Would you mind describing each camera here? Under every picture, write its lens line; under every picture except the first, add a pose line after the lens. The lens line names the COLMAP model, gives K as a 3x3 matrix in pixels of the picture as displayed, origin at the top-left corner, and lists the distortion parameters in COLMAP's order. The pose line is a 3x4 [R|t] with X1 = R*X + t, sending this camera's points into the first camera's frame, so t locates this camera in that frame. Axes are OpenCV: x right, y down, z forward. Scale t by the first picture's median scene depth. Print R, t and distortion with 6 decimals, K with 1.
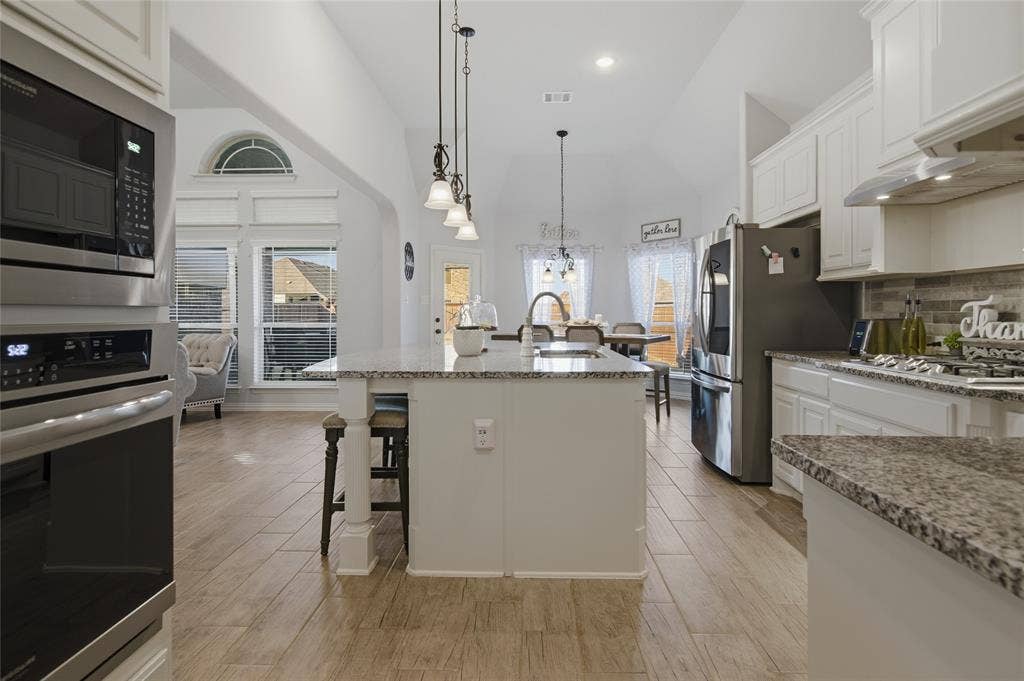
lens RADIAL K [[524.8, 0, 527.1], [0, 524.8, 314.4], [0, 0, 1]] dist [-0.005390, -0.001399]
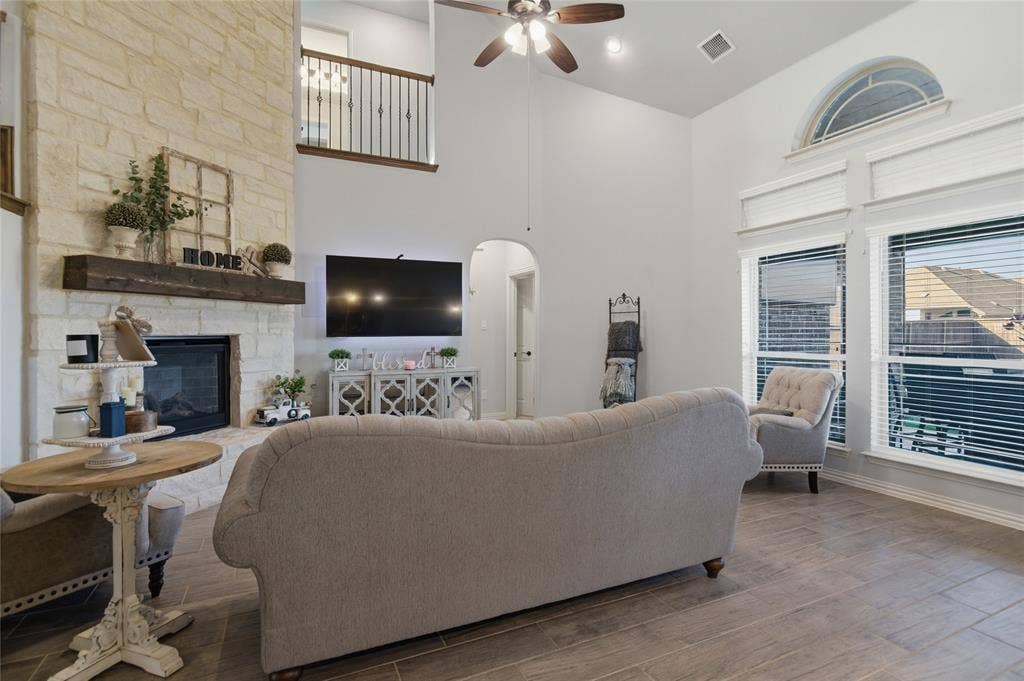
lens RADIAL K [[501.6, 0, 510.1], [0, 501.6, 334.5], [0, 0, 1]] dist [-0.005205, 0.000938]
pose [[0.433160, 0.002331, -0.901314, -0.284613], [0.001605, 0.999993, 0.003357, -0.019956], [0.901316, -0.002901, 0.433153, 0.594726]]
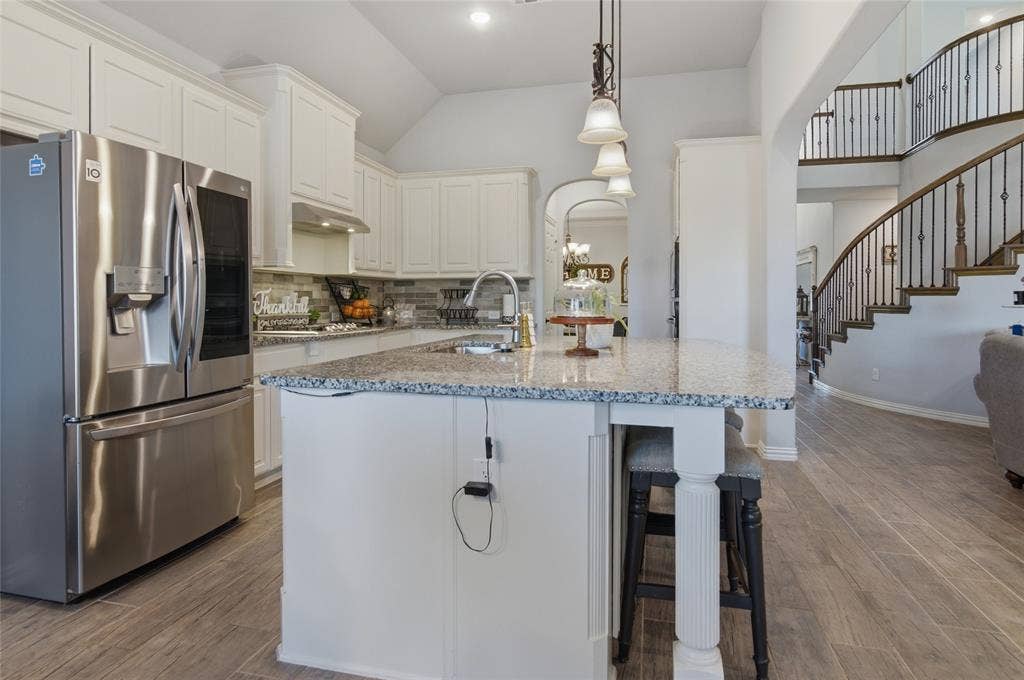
lens RADIAL K [[548.4, 0, 503.4], [0, 548.4, 305.6], [0, 0, 1]] dist [-0.007067, -0.001515]
pose [[-0.968436, -0.003452, 0.249240, -0.208641], [-0.001031, 0.999951, 0.009843, 0.002431], [-0.249262, 0.009275, -0.968392, 2.074205]]
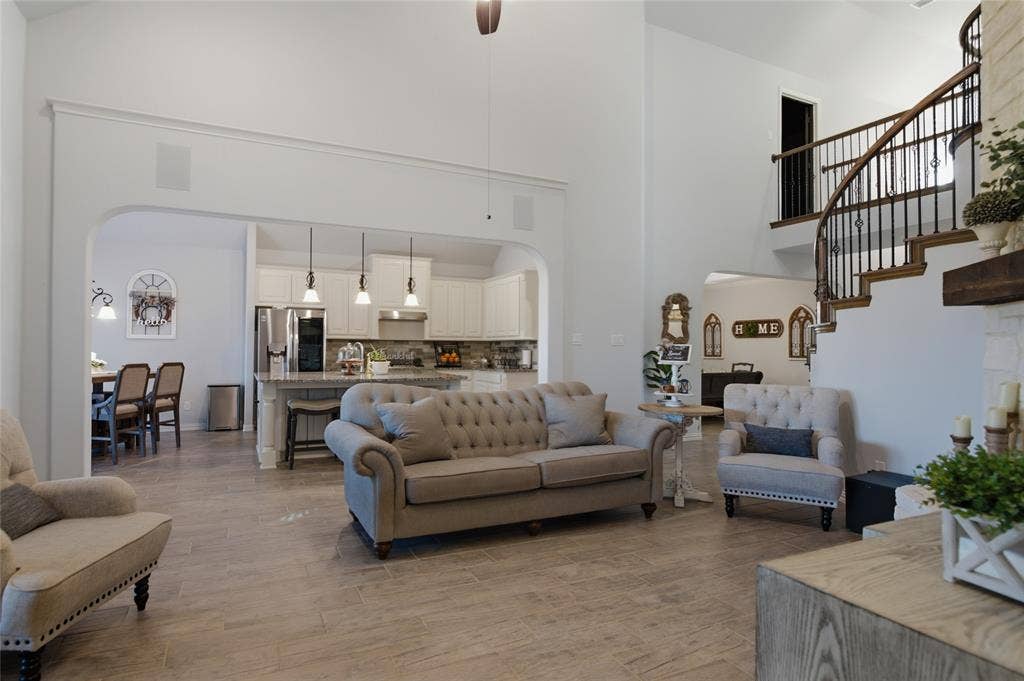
lens RADIAL K [[524.8, 0, 496.0], [0, 524.8, 342.9], [0, 0, 1]] dist [-0.005390, -0.001399]
pose [[-0.458765, 0.008896, 0.888513, -2.260265], [-0.006442, 0.999890, -0.013337, -0.019653], [-0.888535, -0.011842, -0.458657, 1.664723]]
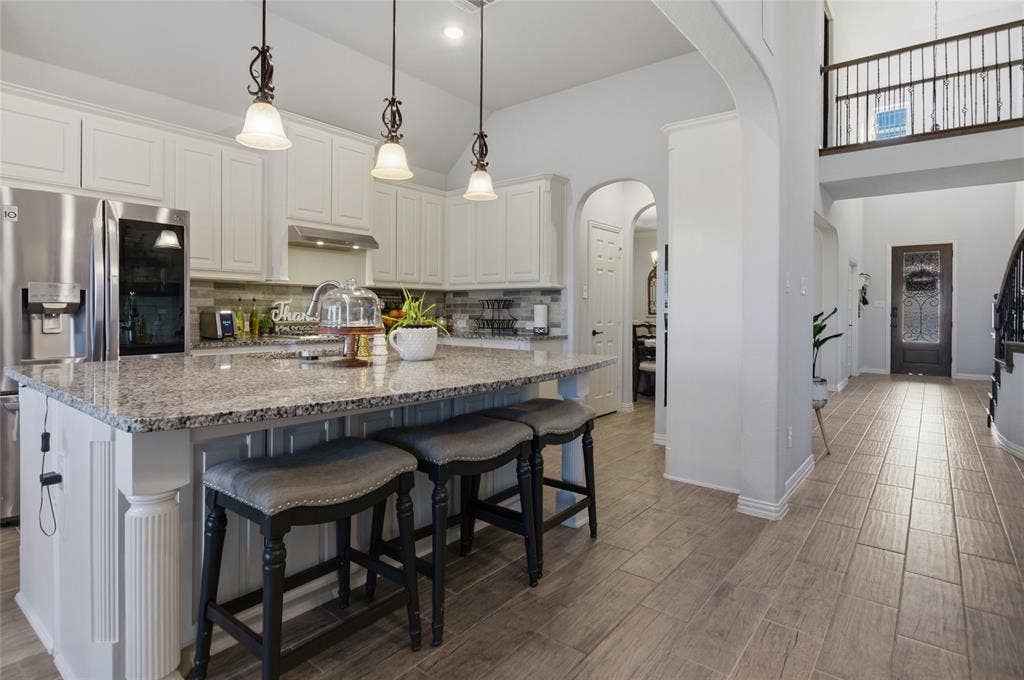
lens RADIAL K [[524.8, 0, 506.1], [0, 524.8, 311.7], [0, 0, 1]] dist [-0.005390, -0.001399]
pose [[-0.785415, -0.007872, 0.618919, -0.785961], [-0.007504, 0.999967, 0.003196, 0.000577], [-0.618924, -0.002134, -0.785448, 1.697917]]
